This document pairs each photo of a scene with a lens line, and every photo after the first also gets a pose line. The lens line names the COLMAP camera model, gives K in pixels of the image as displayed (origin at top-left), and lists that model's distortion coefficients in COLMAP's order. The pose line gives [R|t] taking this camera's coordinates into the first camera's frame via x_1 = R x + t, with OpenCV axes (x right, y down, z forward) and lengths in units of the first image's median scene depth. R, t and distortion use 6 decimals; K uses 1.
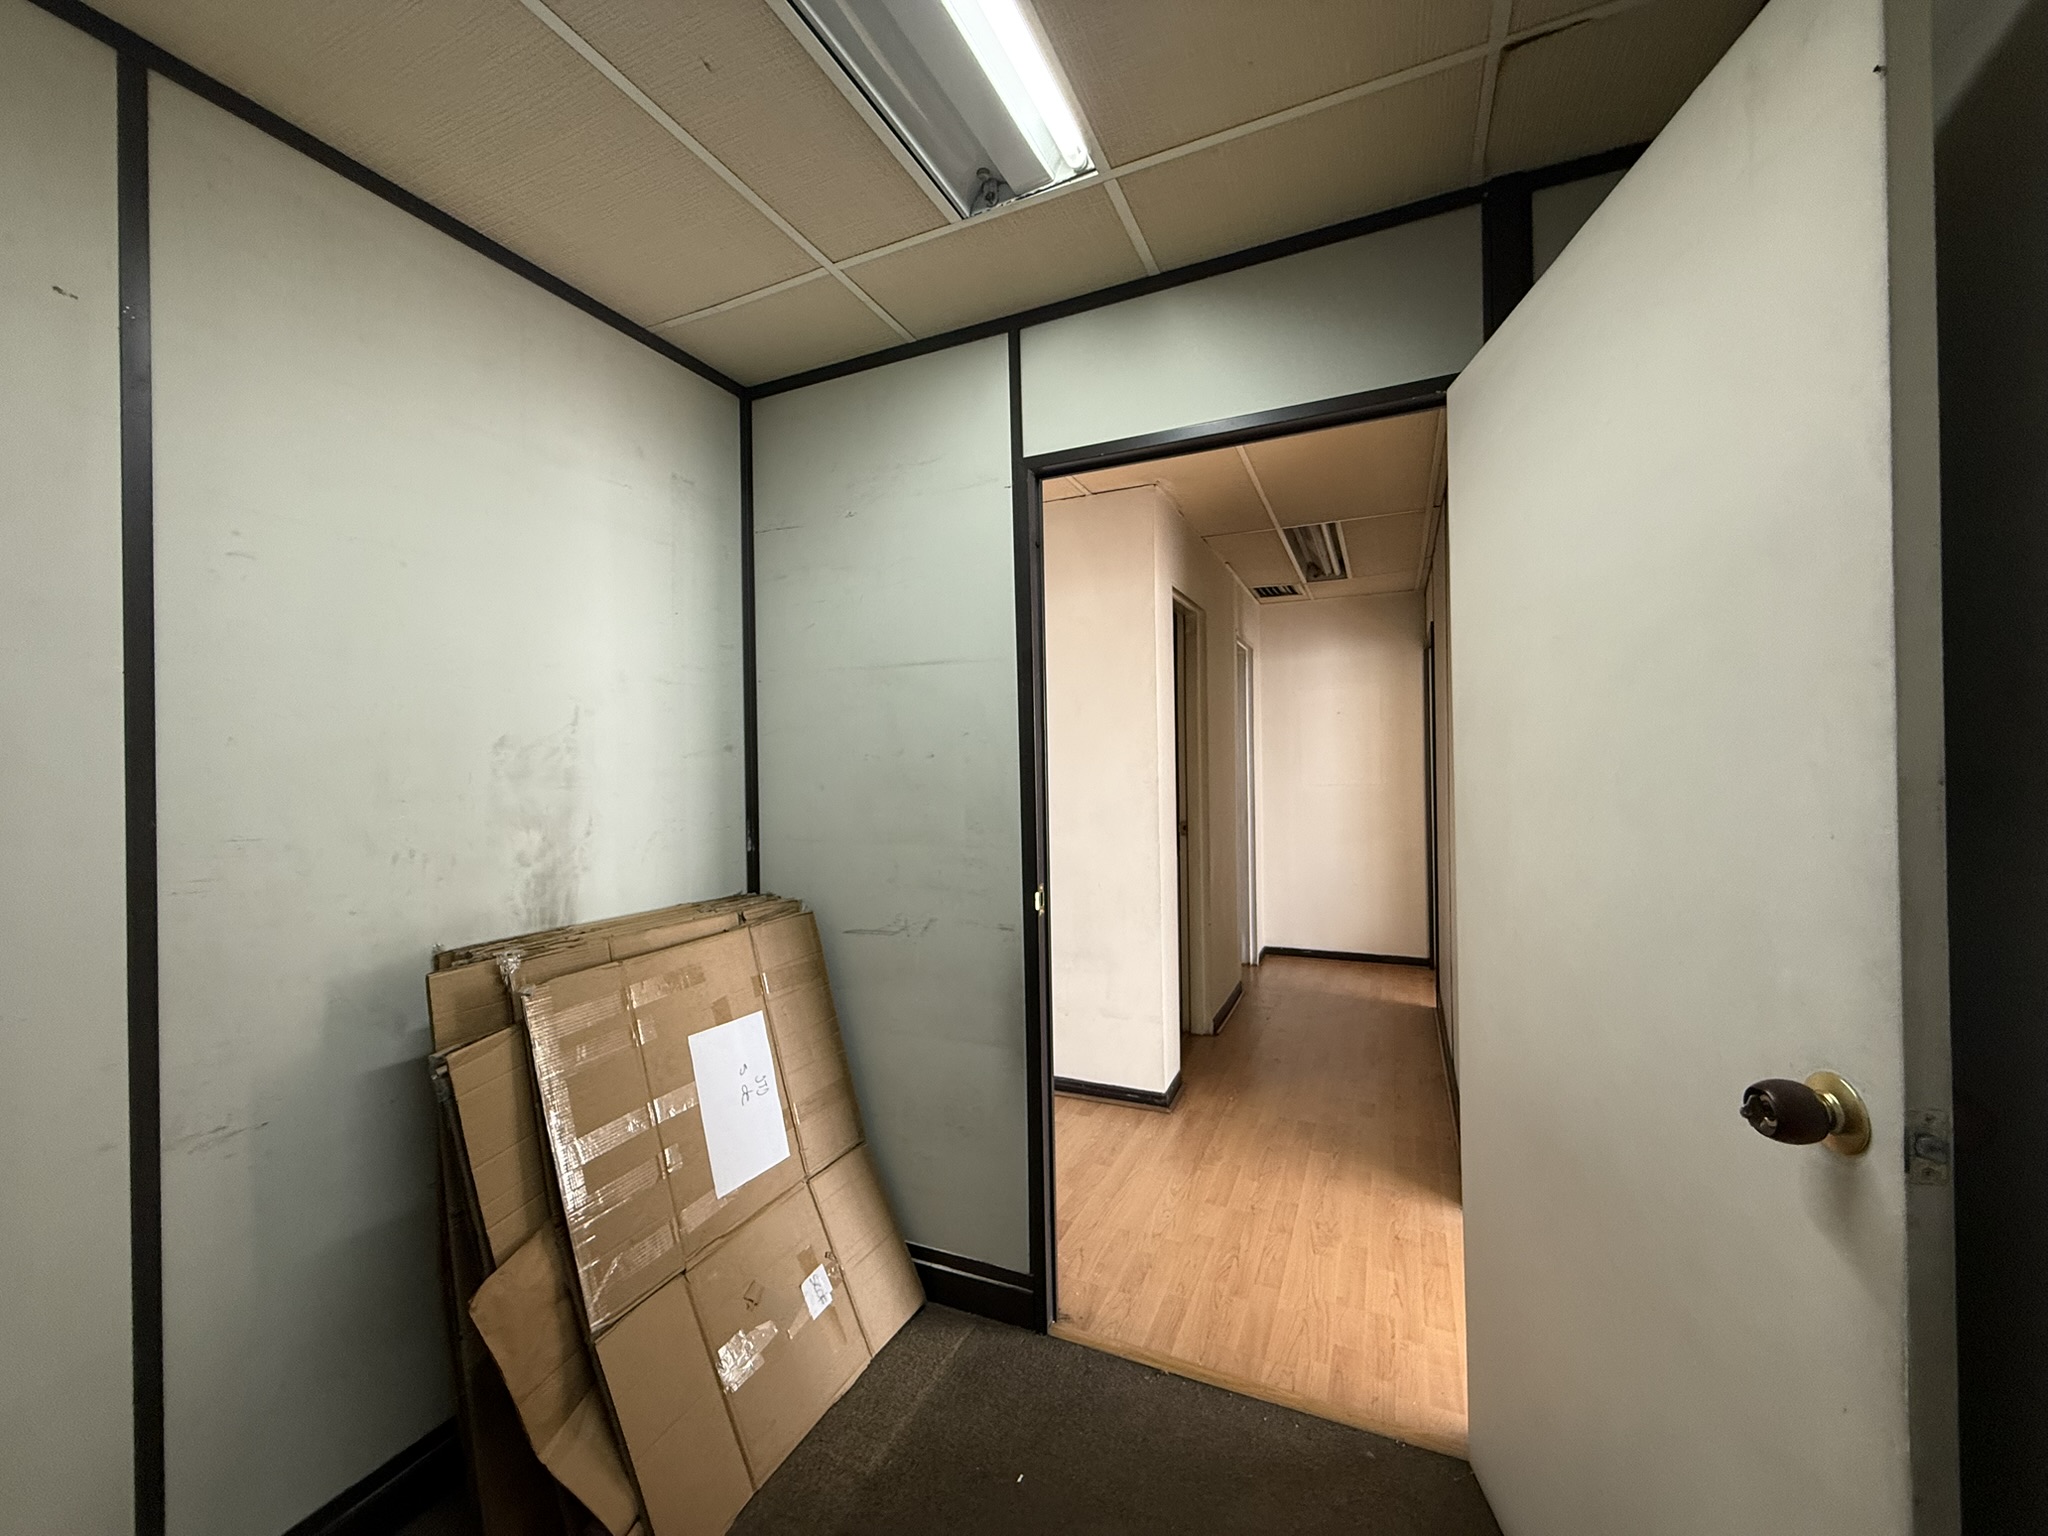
lens RADIAL K [[808.3, 0, 1027.1], [0, 808.3, 772.7], [0, 0, 1]] dist [-0.003015, 0.000782]
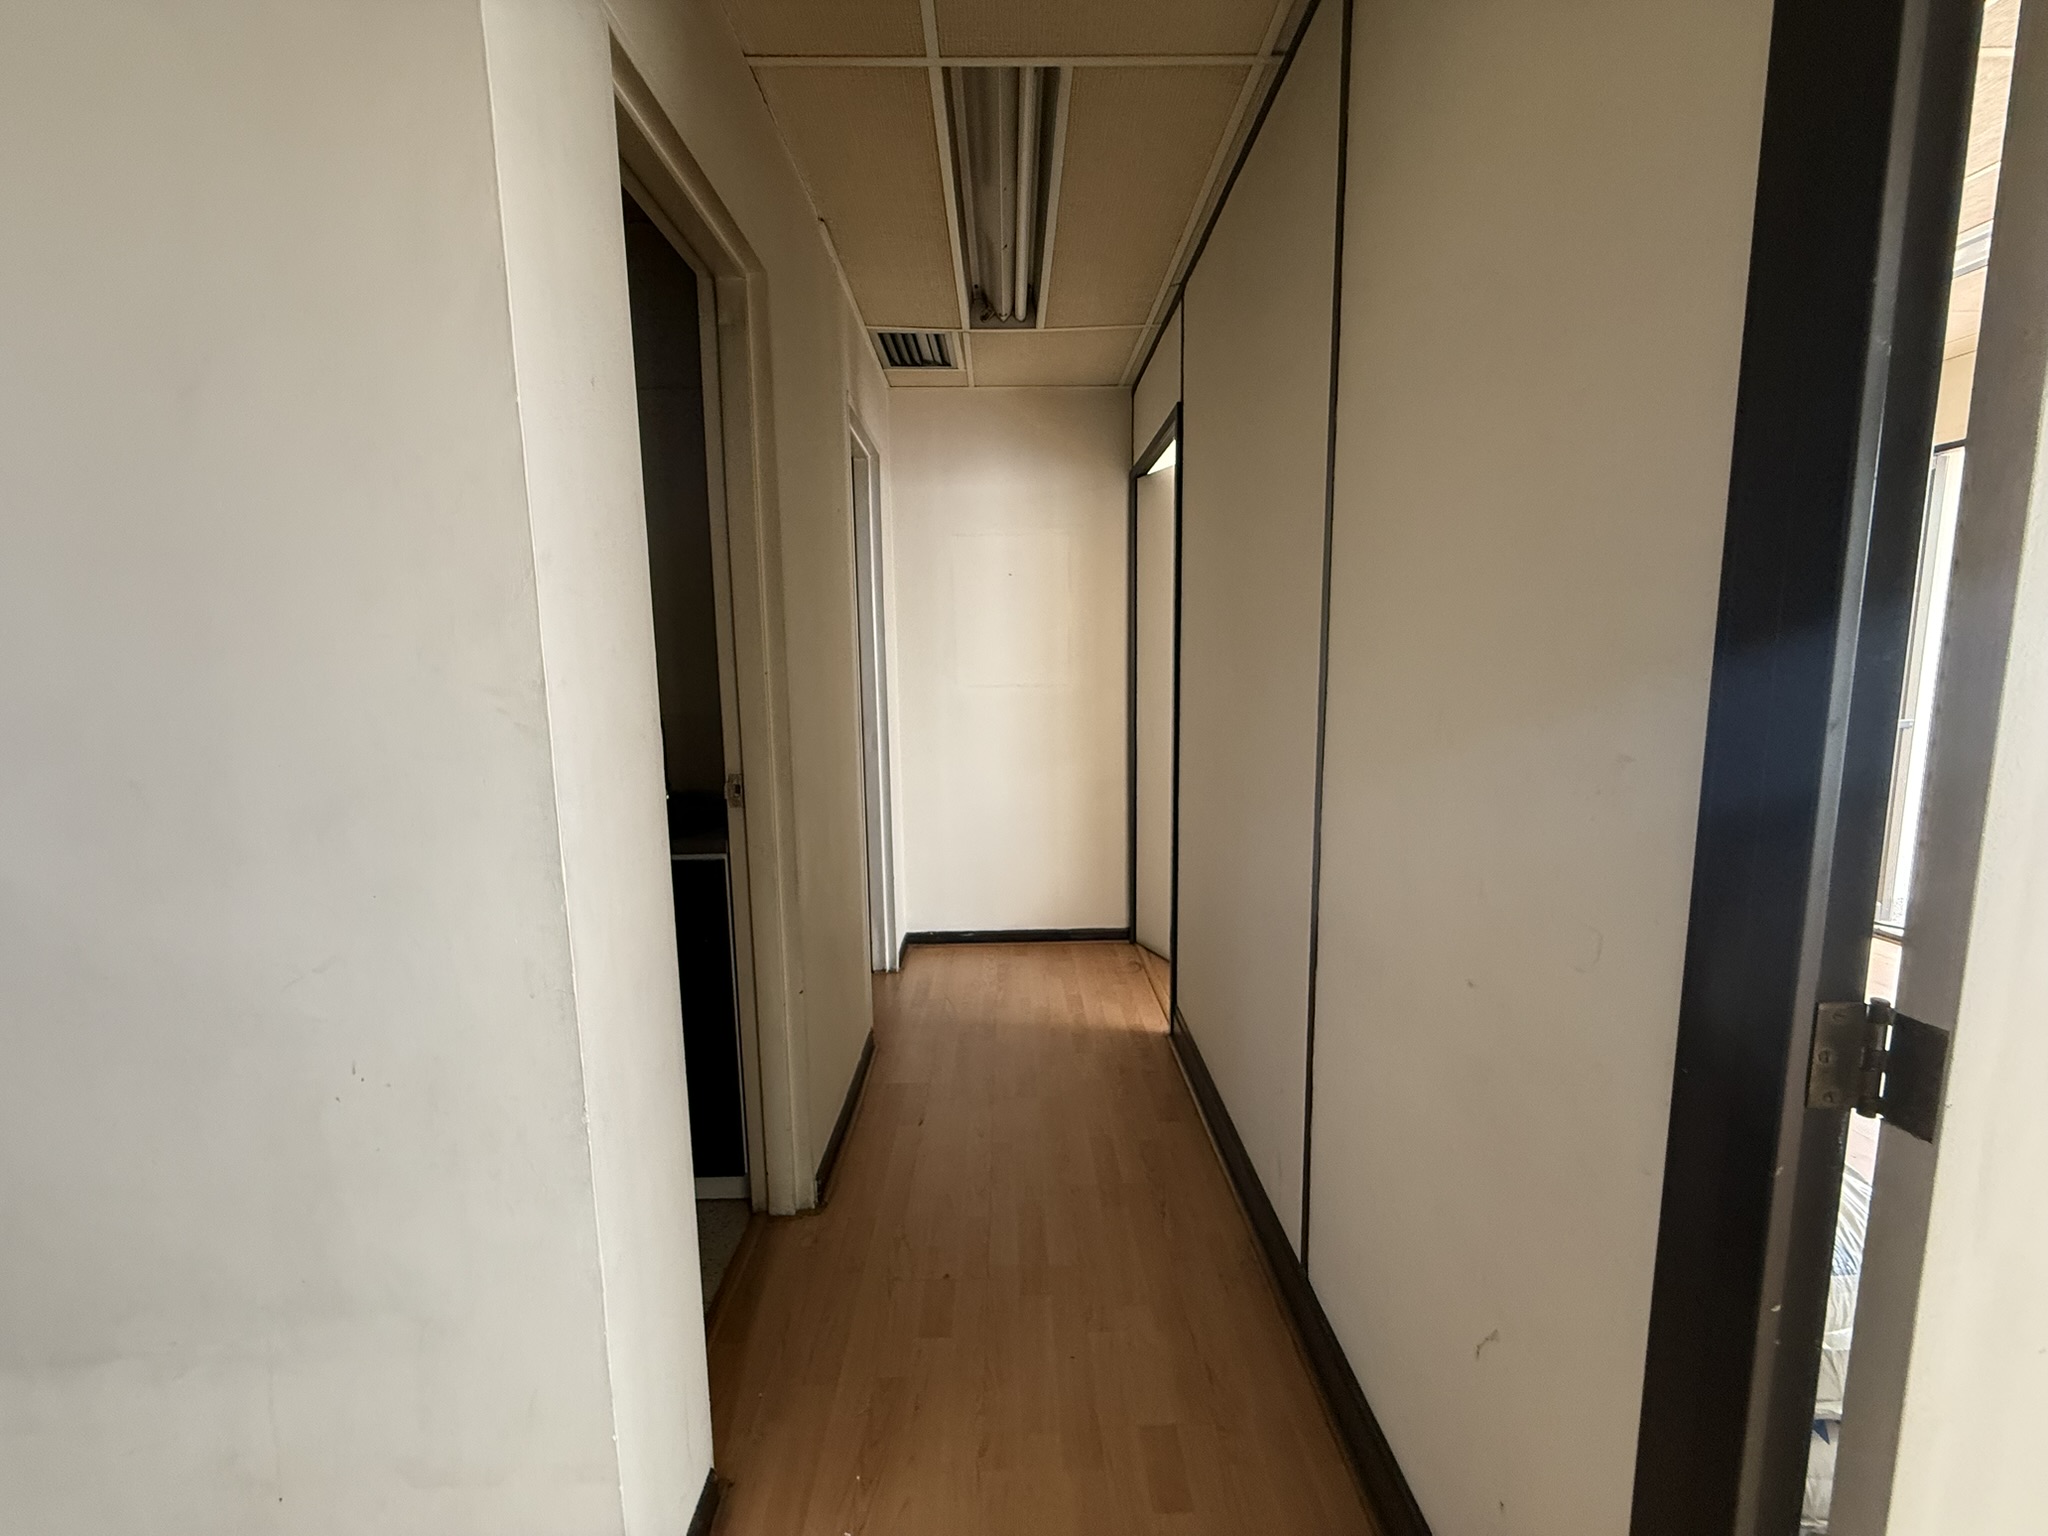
lens RADIAL K [[808.3, 0, 1032.2], [0, 808.3, 766.7], [0, 0, 1]] dist [-0.003015, 0.000782]
pose [[0.898720, -0.054224, 0.435157, 0.205987], [-0.000459, 0.992209, 0.124584, -0.002977], [-0.438522, -0.112166, 0.891694, 0.739645]]
